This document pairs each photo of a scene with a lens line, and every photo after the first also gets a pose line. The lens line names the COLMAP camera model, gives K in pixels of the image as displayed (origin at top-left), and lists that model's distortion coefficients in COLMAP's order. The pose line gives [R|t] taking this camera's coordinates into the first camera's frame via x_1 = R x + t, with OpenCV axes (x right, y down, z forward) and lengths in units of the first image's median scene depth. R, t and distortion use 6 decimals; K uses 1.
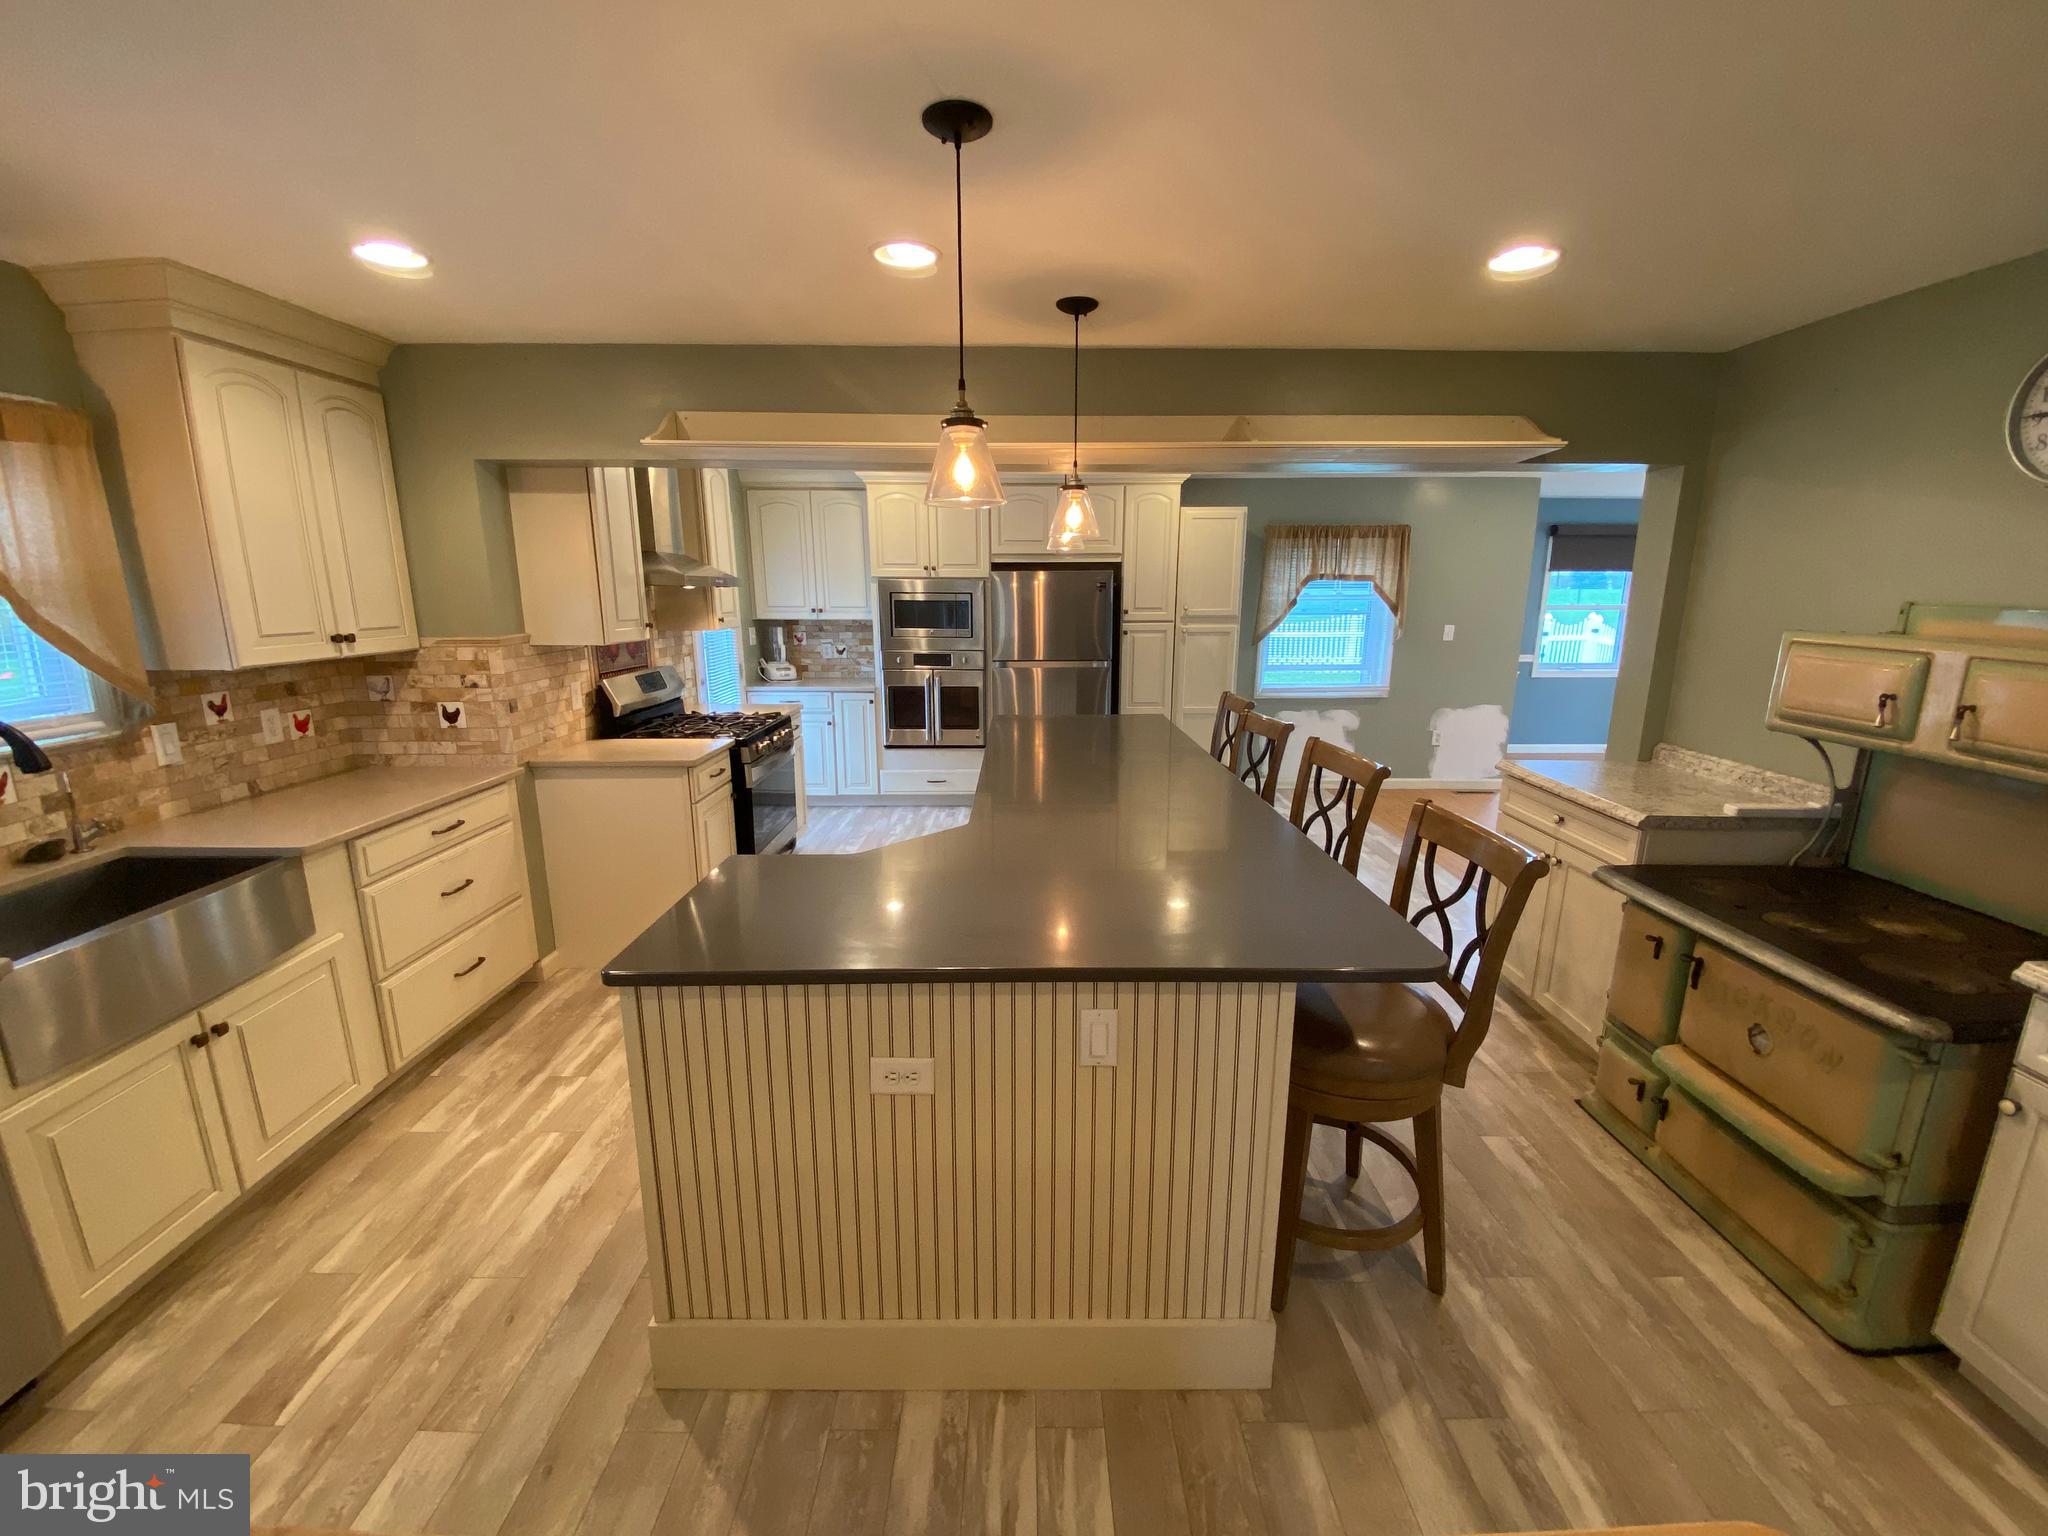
lens RADIAL K [[824.4, 0, 1013.9], [0, 824.4, 776.0], [0, 0, 1]] dist [0.016501, -0.011762]
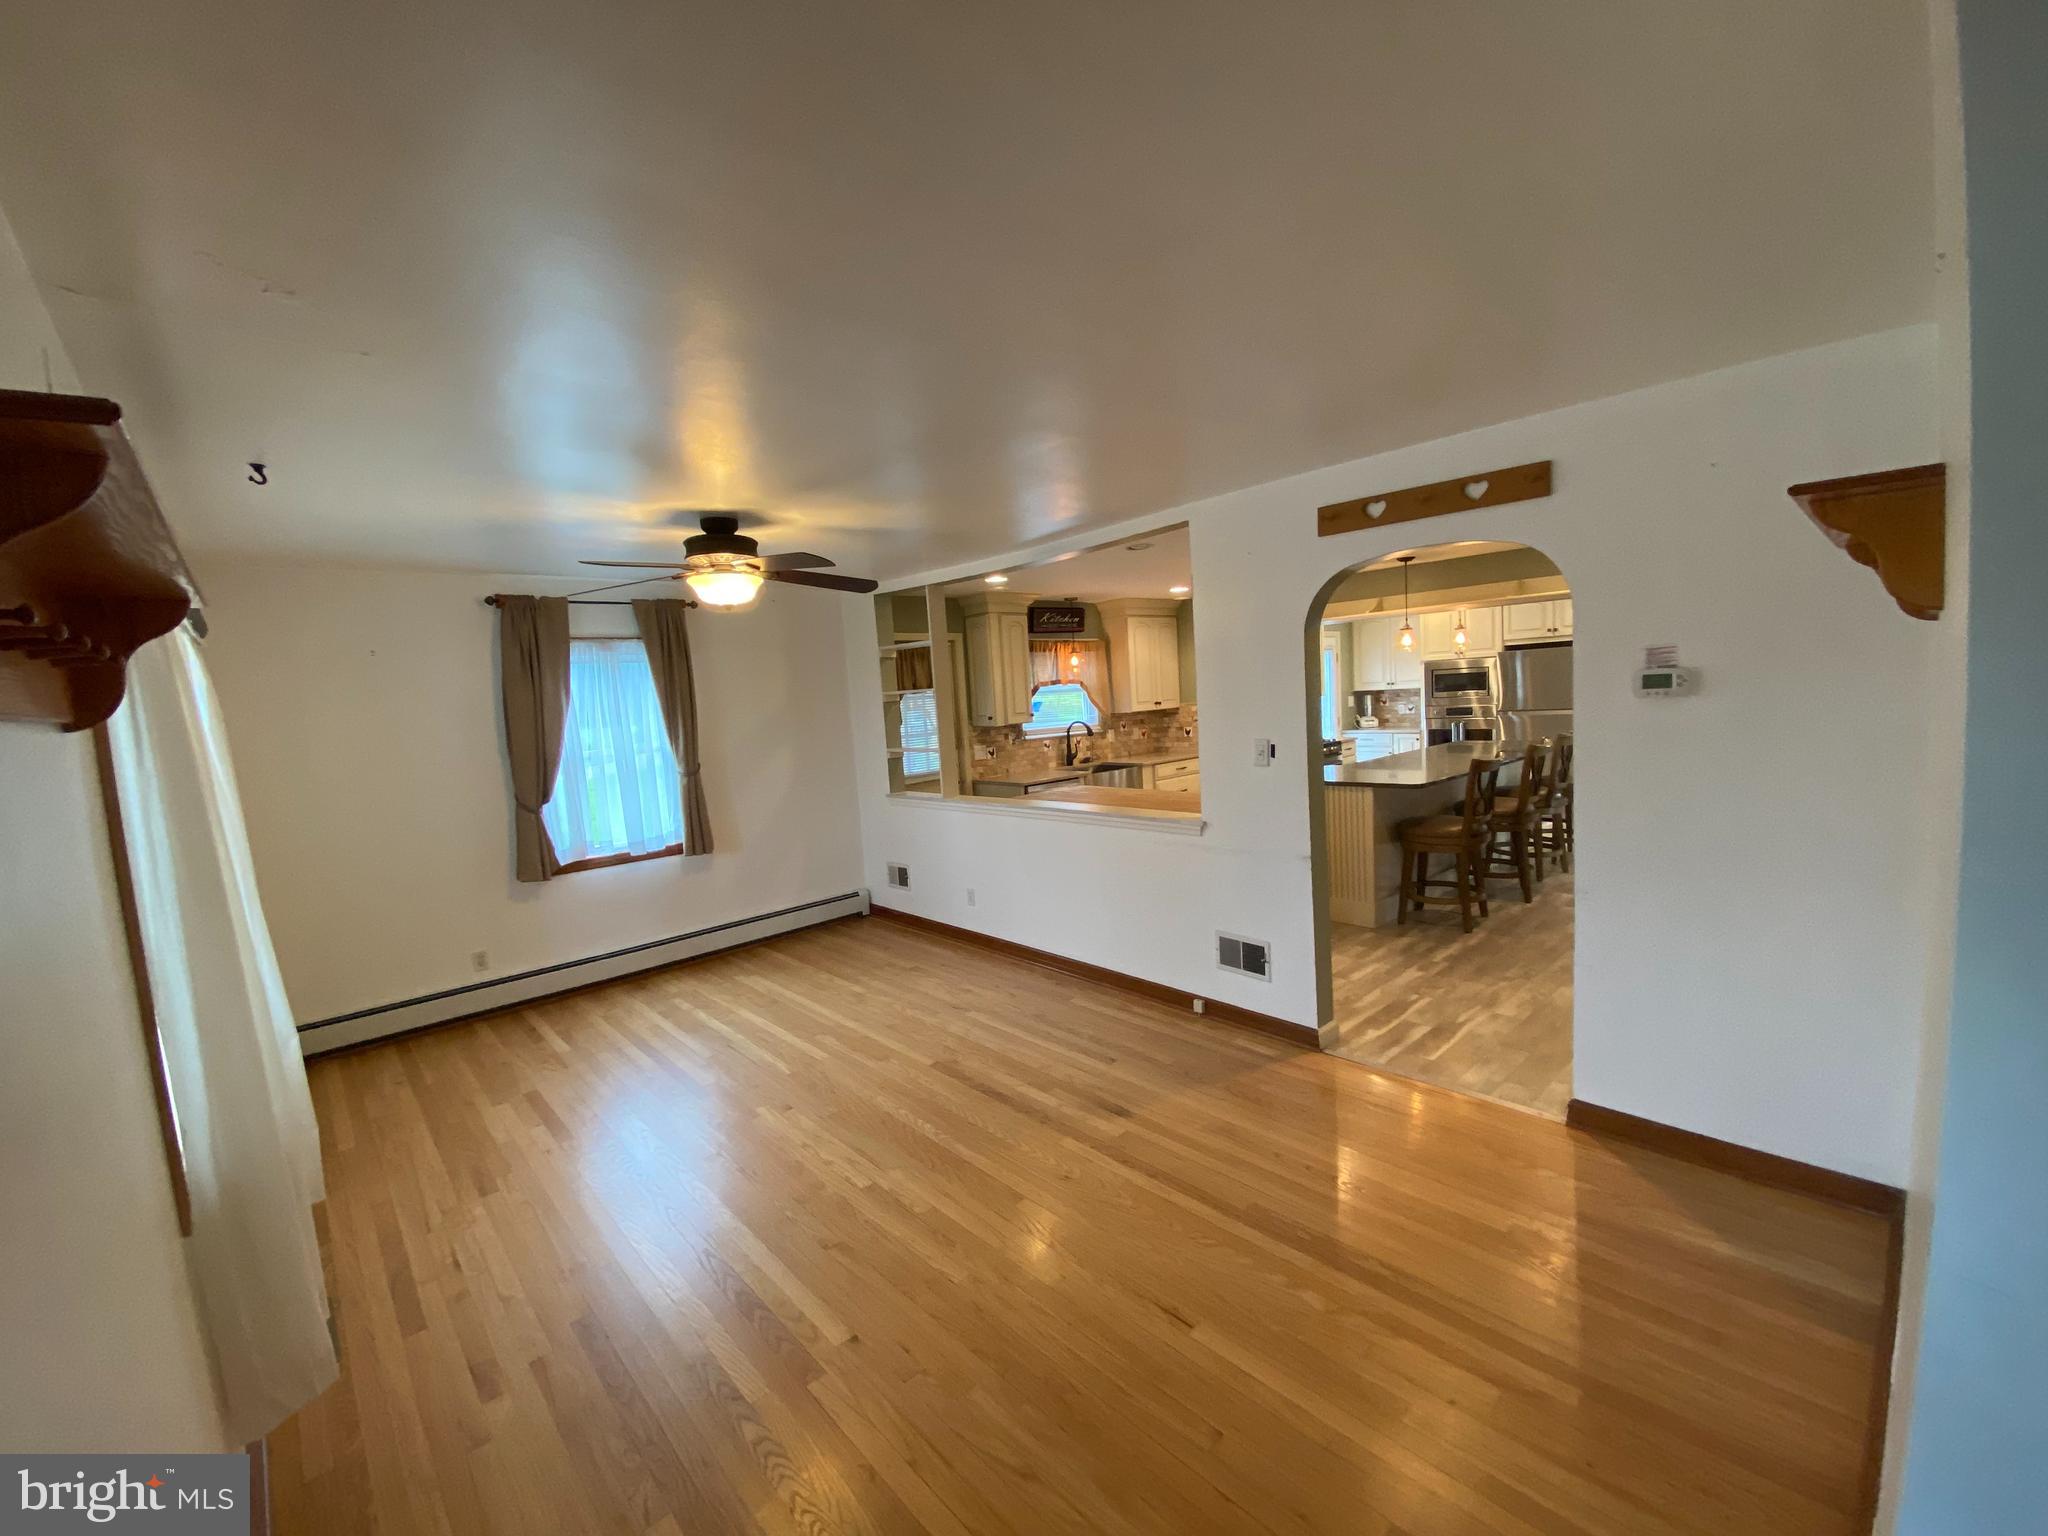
lens RADIAL K [[824.4, 0, 1014.1], [0, 824.4, 771.4], [0, 0, 1]] dist [0.016501, -0.011762]
pose [[0.663060, 0.028707, -0.748016, 1.013801], [-0.103059, 0.993250, -0.053235, 0.273447], [0.741438, 0.112388, 0.661543, -1.244682]]
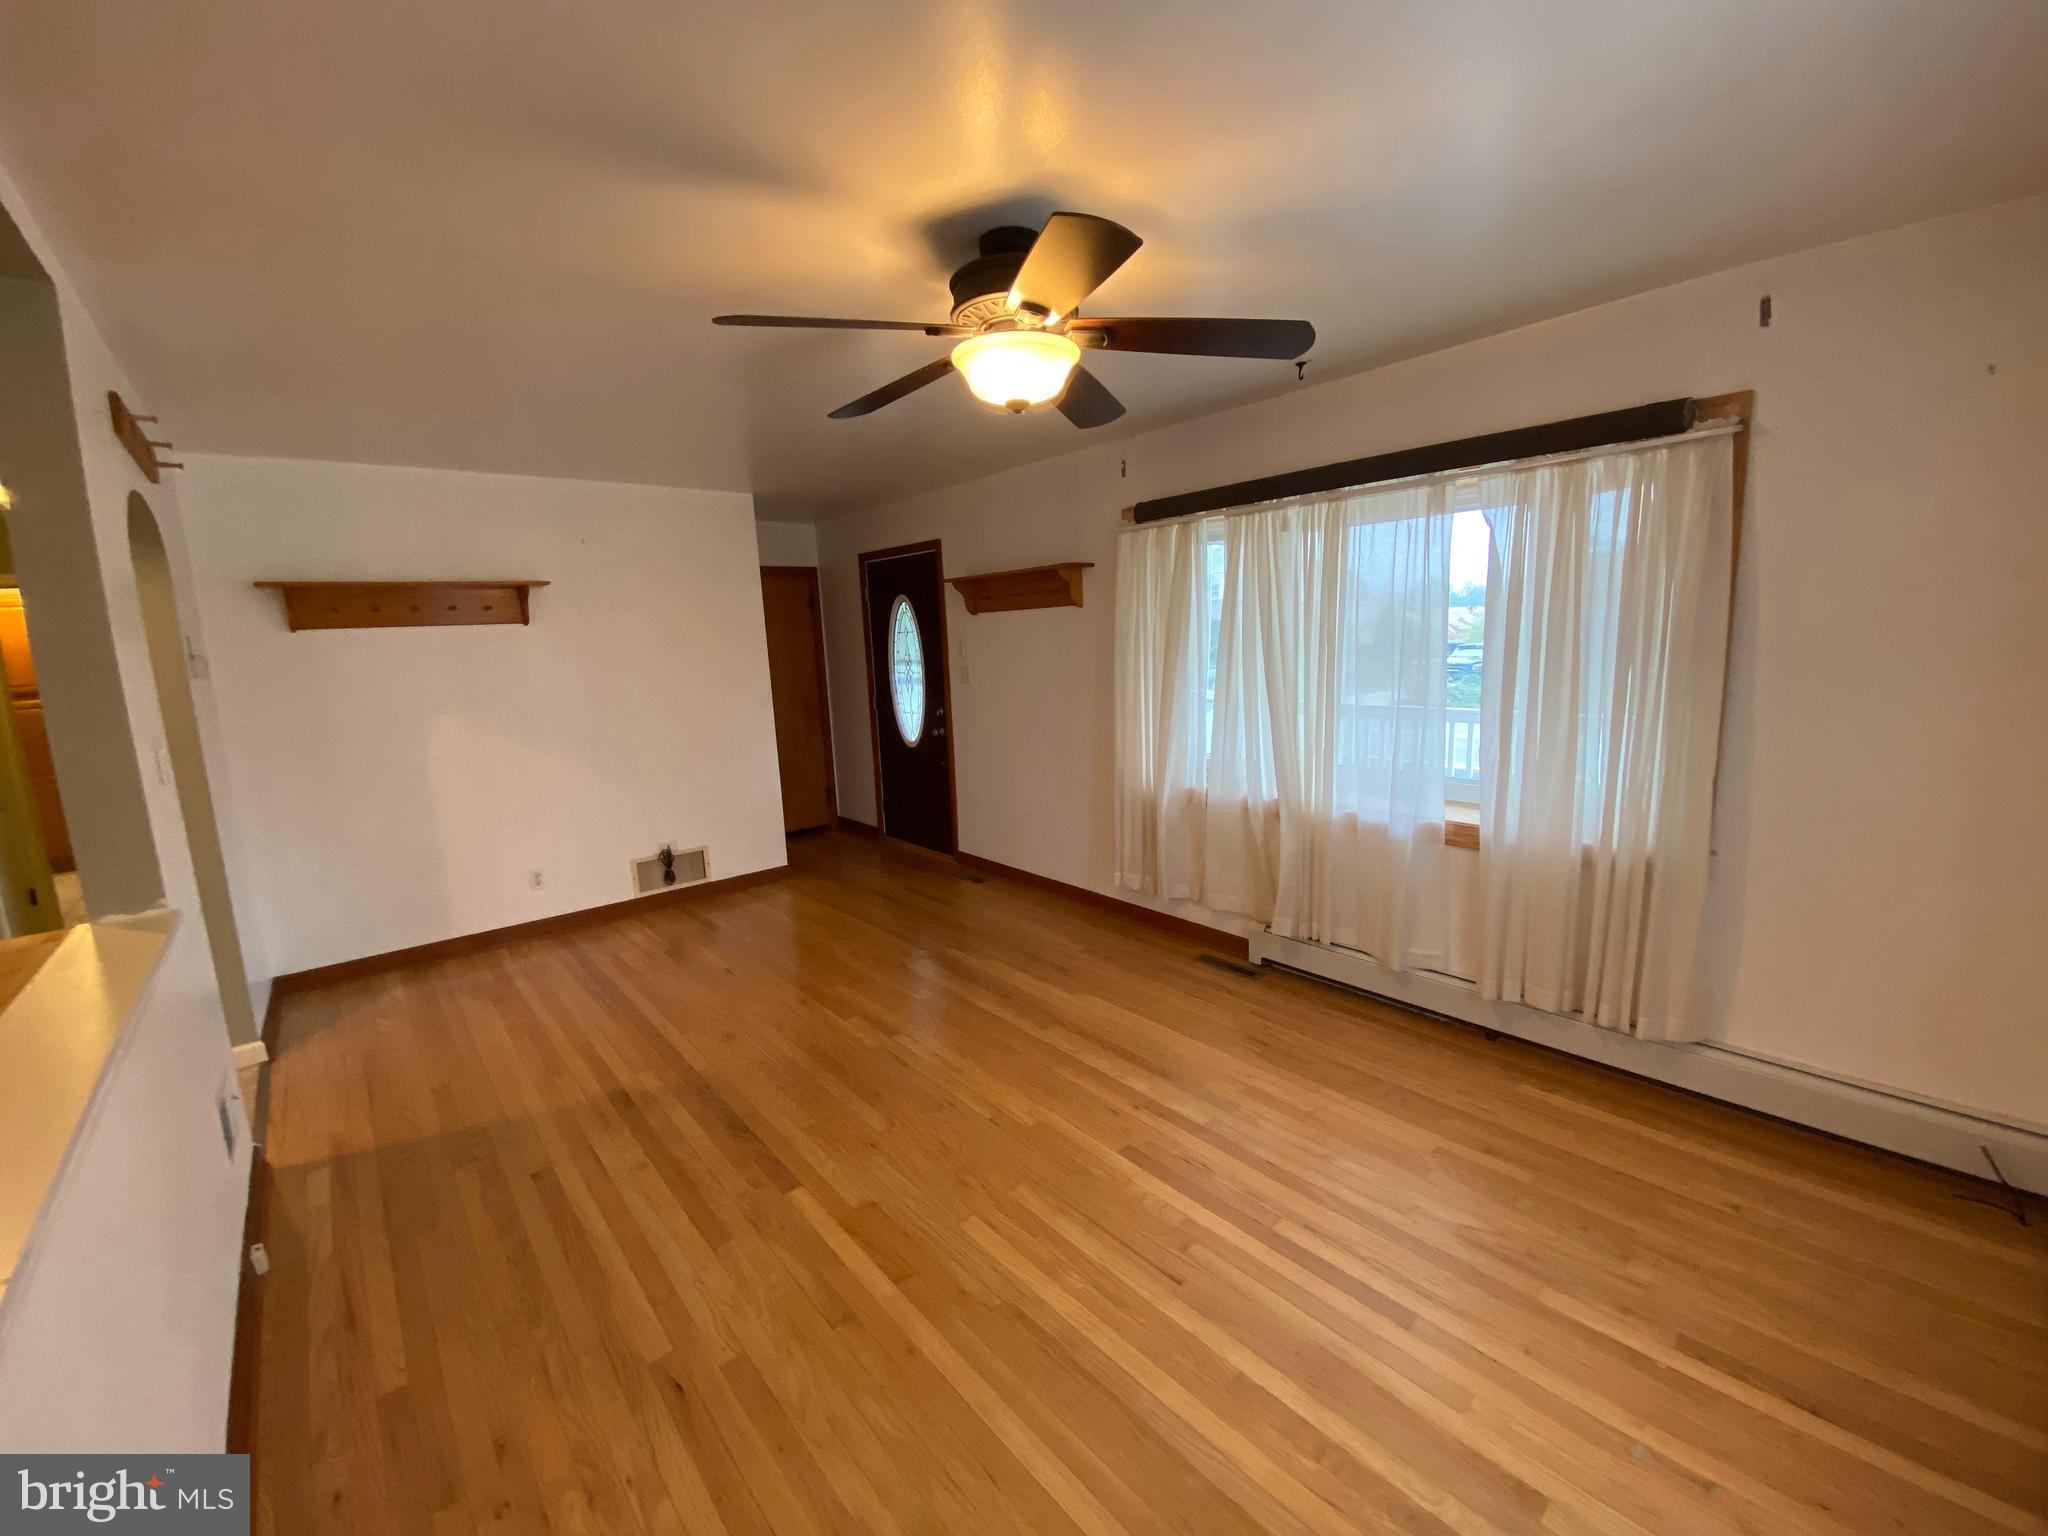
lens RADIAL K [[824.4, 0, 1016.6], [0, 824.4, 766.0], [0, 0, 1]] dist [0.016501, -0.011762]
pose [[-0.634061, -0.097793, 0.767074, -0.773415], [0.211311, 0.932303, 0.293527, 0.082307], [-0.743851, 0.348206, -0.570473, -0.266839]]
